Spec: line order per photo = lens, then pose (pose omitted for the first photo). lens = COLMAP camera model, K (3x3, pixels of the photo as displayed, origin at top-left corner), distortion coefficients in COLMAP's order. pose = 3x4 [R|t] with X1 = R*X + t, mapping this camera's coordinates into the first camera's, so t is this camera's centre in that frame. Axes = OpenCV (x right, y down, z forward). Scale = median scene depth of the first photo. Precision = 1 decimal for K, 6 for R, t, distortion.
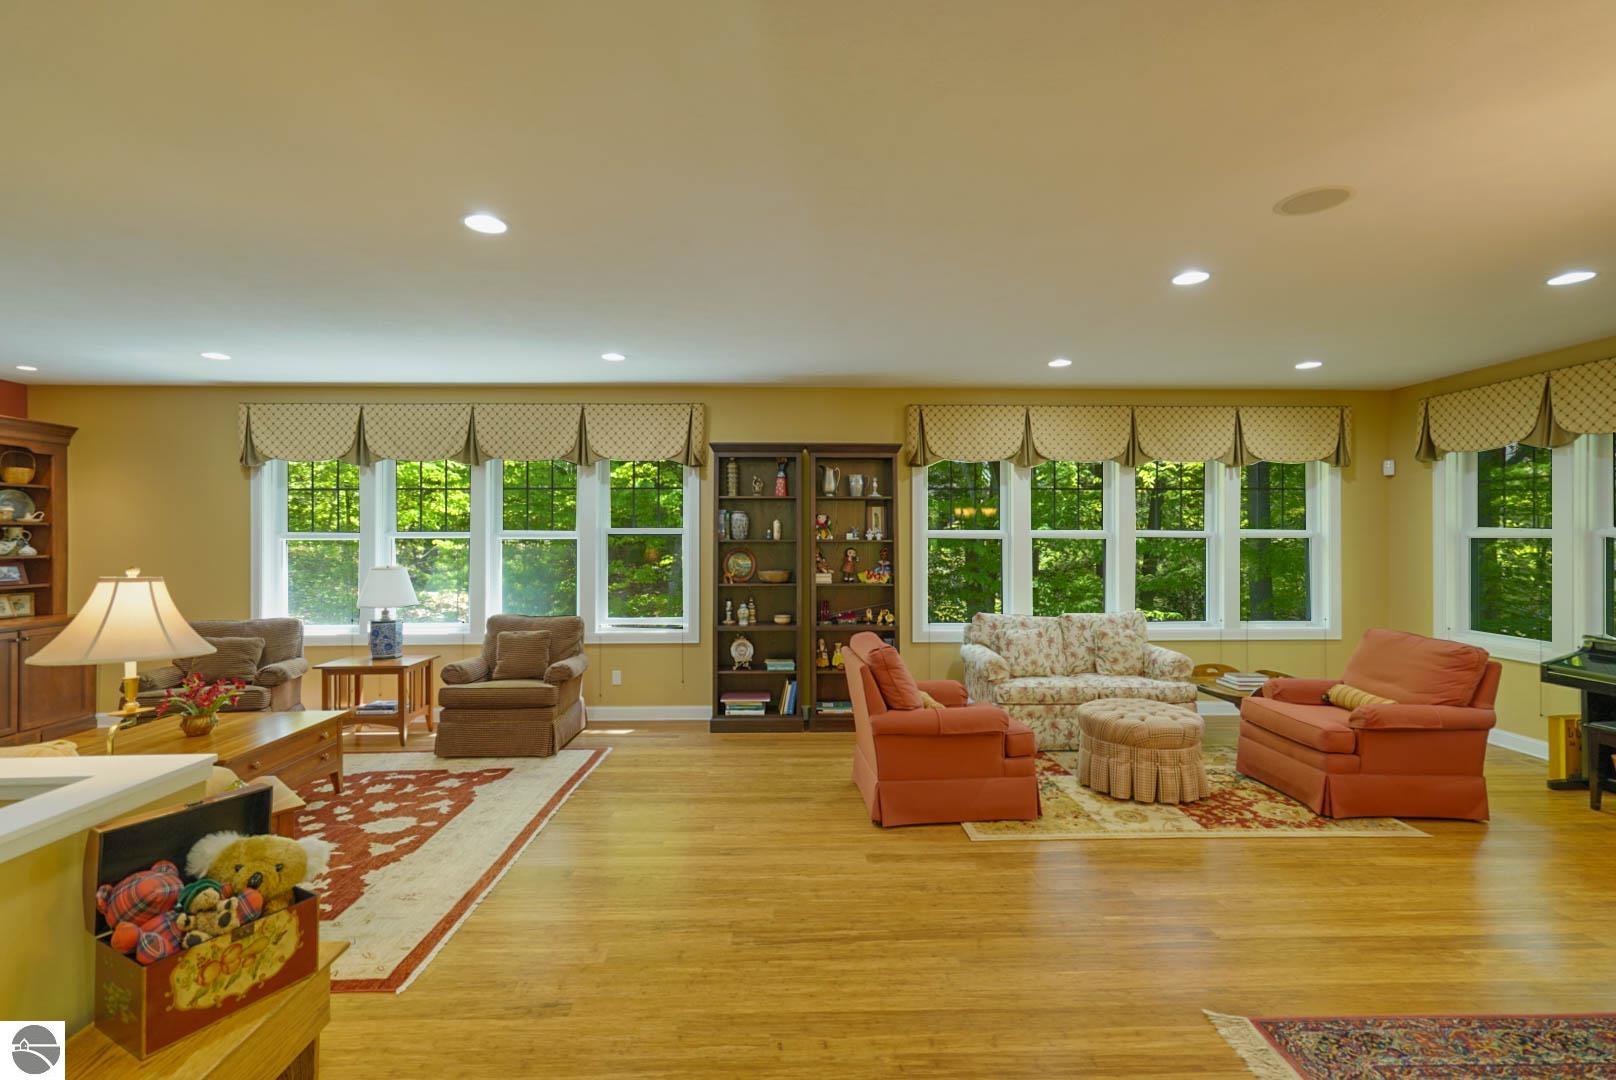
lens RADIAL K [[722.8, 0, 804.7], [0, 722.8, 536.1], [0, 0, 1]] dist [-0.003641, 0.002854]
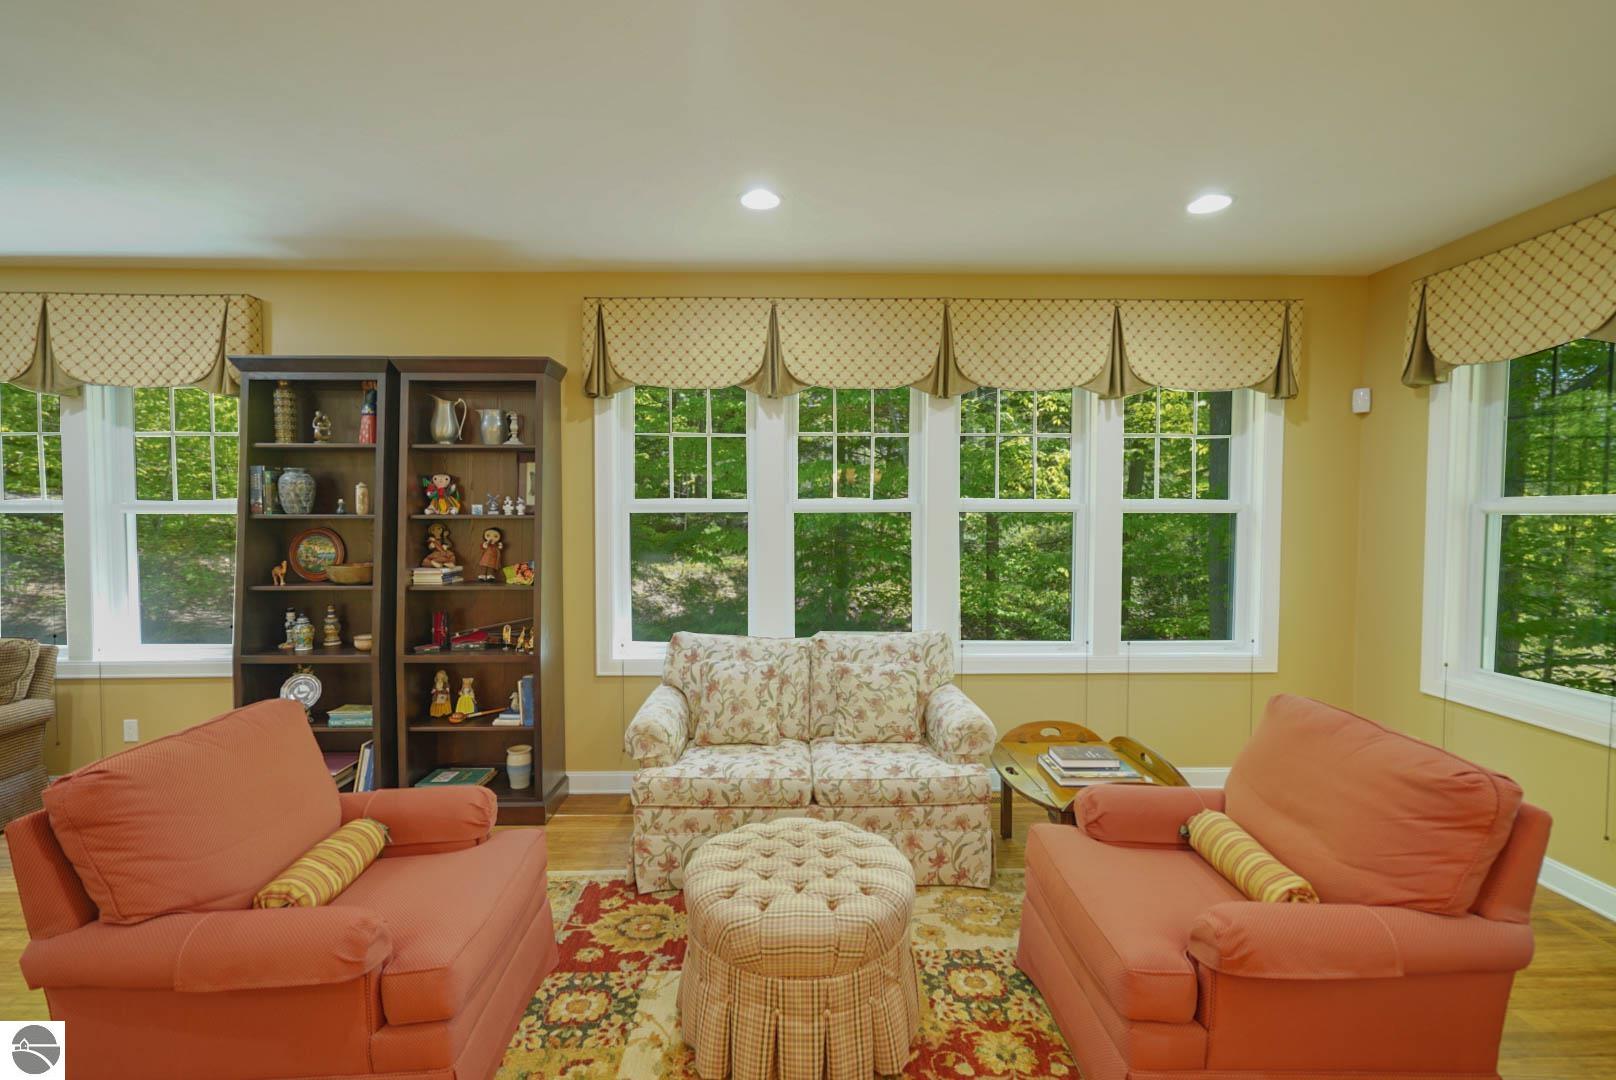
lens RADIAL K [[722.8, 0, 809.3], [0, 722.8, 538.0], [0, 0, 1]] dist [-0.003641, 0.002854]
pose [[0.999954, 0.001489, -0.009451, 0.349246], [-0.001100, 0.999158, 0.041006, -0.000821], [0.009504, -0.040994, 0.999114, 0.379320]]
